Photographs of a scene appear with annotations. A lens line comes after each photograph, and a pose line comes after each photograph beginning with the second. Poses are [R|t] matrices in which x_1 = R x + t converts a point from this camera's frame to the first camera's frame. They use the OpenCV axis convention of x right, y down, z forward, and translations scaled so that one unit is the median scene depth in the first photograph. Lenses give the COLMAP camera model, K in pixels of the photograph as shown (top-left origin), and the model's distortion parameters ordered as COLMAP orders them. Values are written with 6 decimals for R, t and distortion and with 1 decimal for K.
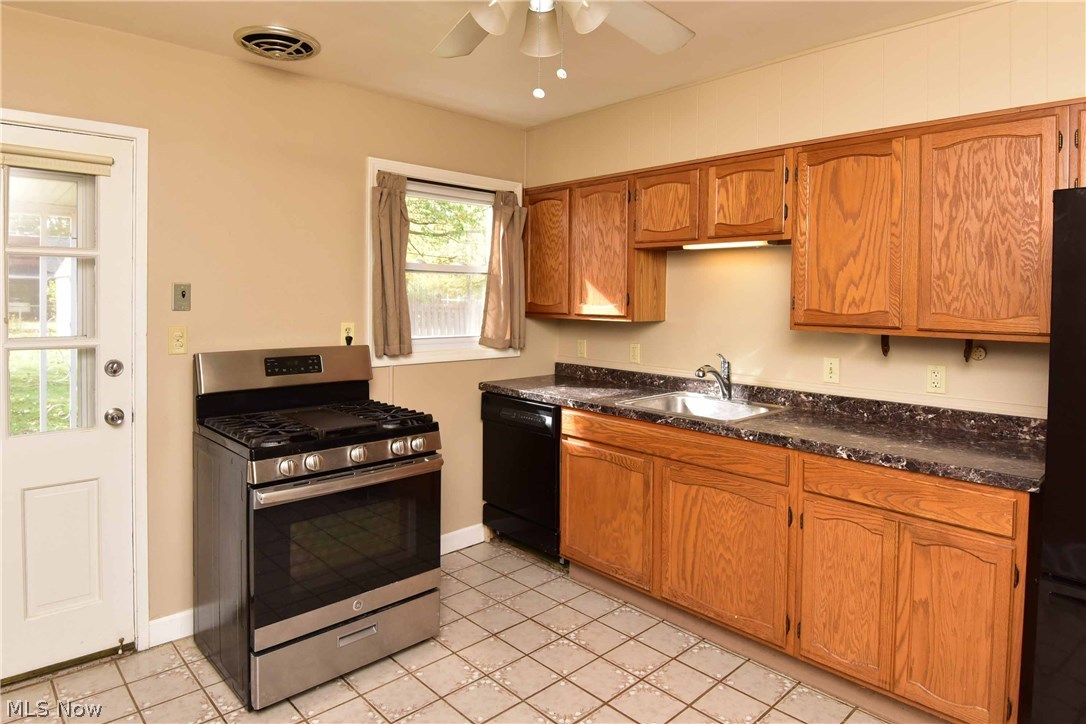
lens RADIAL K [[602.9, 0, 543.3], [0, 602.9, 365.1], [0, 0, 1]] dist [0.002993, 0.001188]
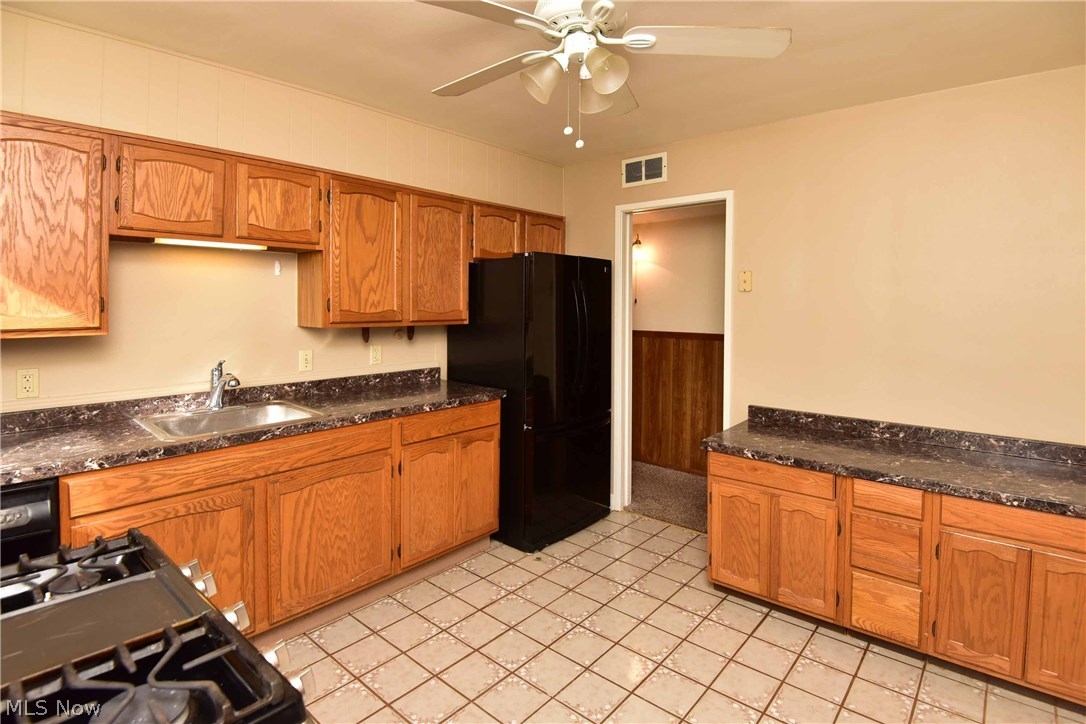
lens RADIAL K [[539.2, 0, 537.3], [0, 539.2, 360.6], [0, 0, 1]] dist [-0.027435, -0.001375]
pose [[-0.058150, -0.118419, 0.991260, -0.644356], [0.104504, 0.986762, 0.124012, -0.081606], [-0.992823, 0.110802, -0.045005, 0.639682]]
